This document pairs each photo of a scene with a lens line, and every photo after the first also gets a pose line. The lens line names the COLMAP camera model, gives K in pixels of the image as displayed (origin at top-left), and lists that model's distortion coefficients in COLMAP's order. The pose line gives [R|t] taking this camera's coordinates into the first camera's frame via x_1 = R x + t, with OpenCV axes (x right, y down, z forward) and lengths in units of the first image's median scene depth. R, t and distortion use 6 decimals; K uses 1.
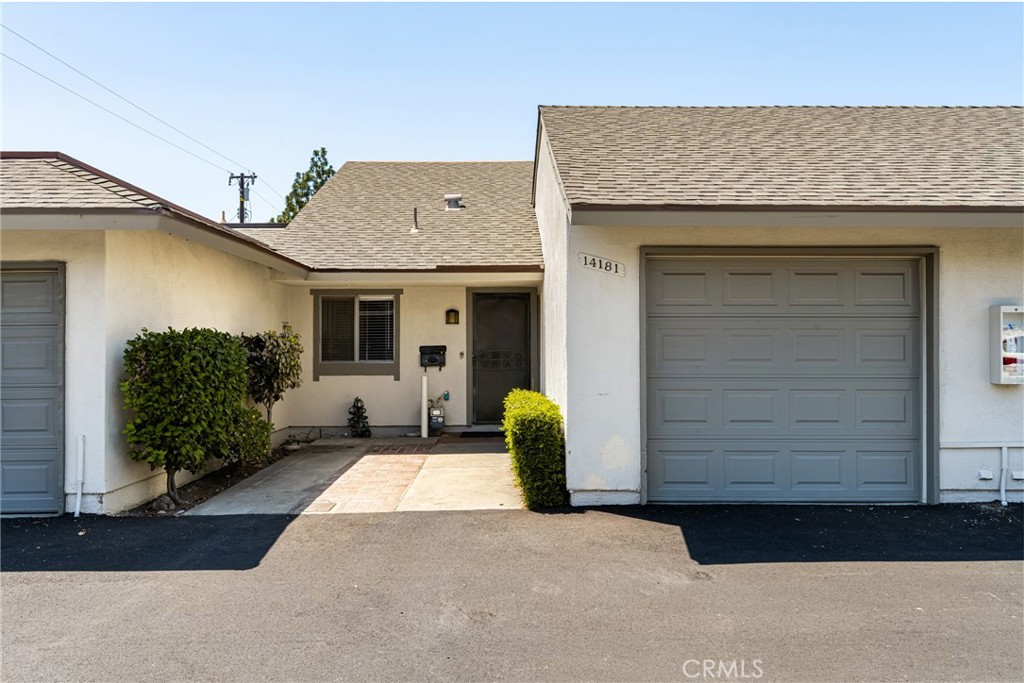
lens RADIAL K [[833.2, 0, 514.1], [0, 833.2, 333.4], [0, 0, 1]] dist [0.016299, -0.011294]
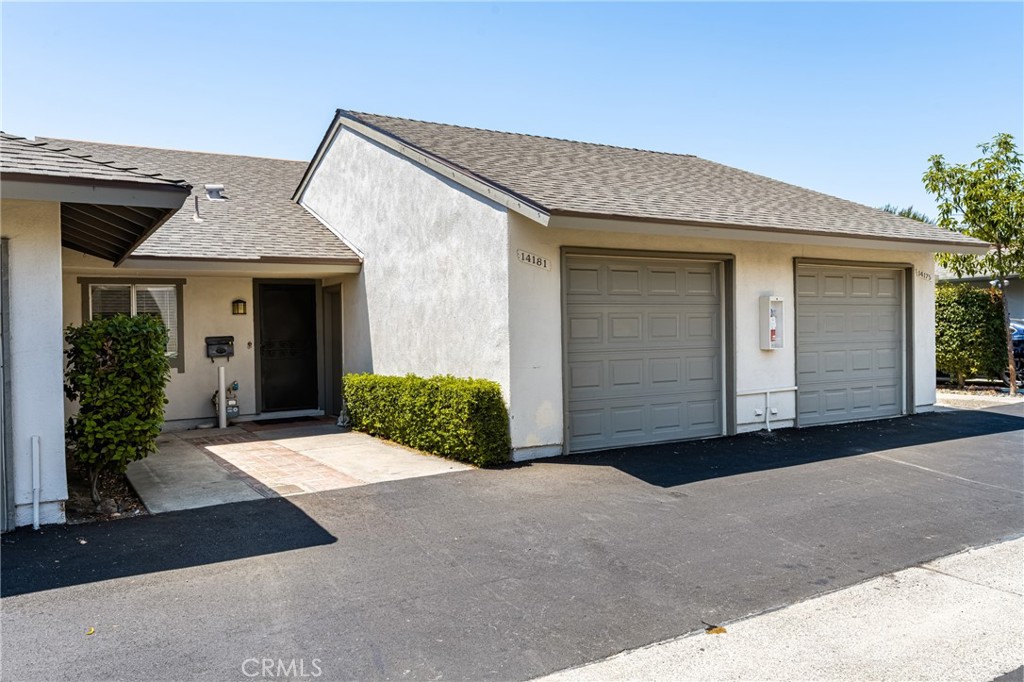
lens RADIAL K [[770.7, 0, 518.6], [0, 770.7, 336.8], [0, 0, 1]] dist [0.008364, 0.001748]
pose [[0.864040, -0.018840, 0.503070, -0.328786], [0.012837, 0.999799, 0.015396, 0.007633], [-0.503259, -0.006845, 0.864109, 0.030569]]
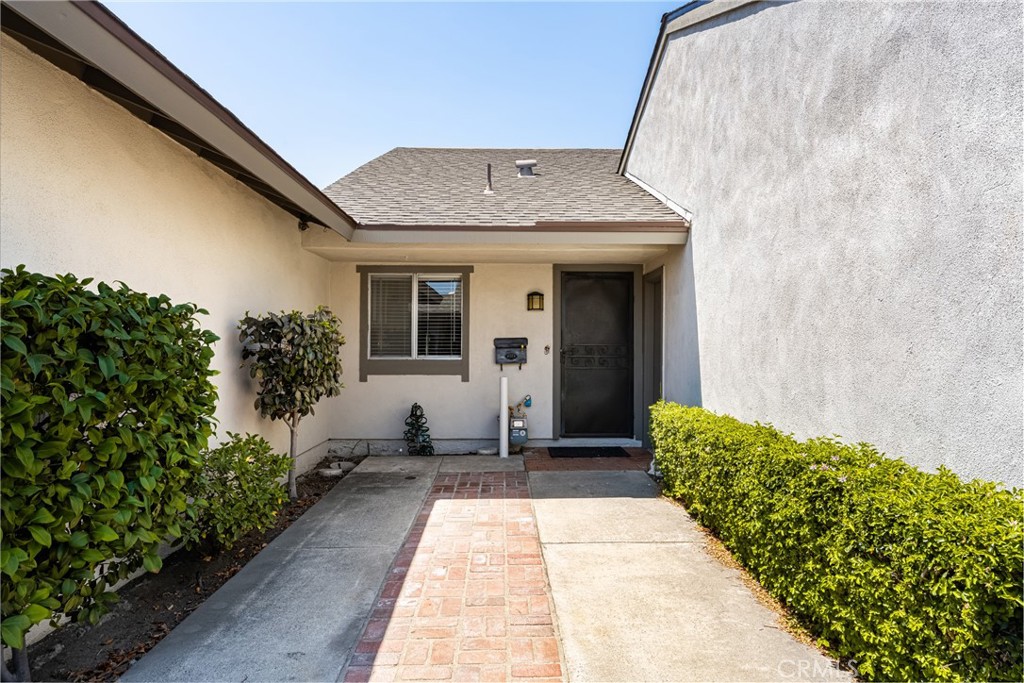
lens RADIAL K [[629.4, 0, 510.5], [0, 629.4, 333.0], [0, 0, 1]] dist [0.006067, -0.001349]
pose [[0.999969, 0.005372, -0.005730, -0.122897], [-0.005380, 0.999985, -0.001397, 0.014473], [0.005722, 0.001428, 0.999983, 0.524629]]
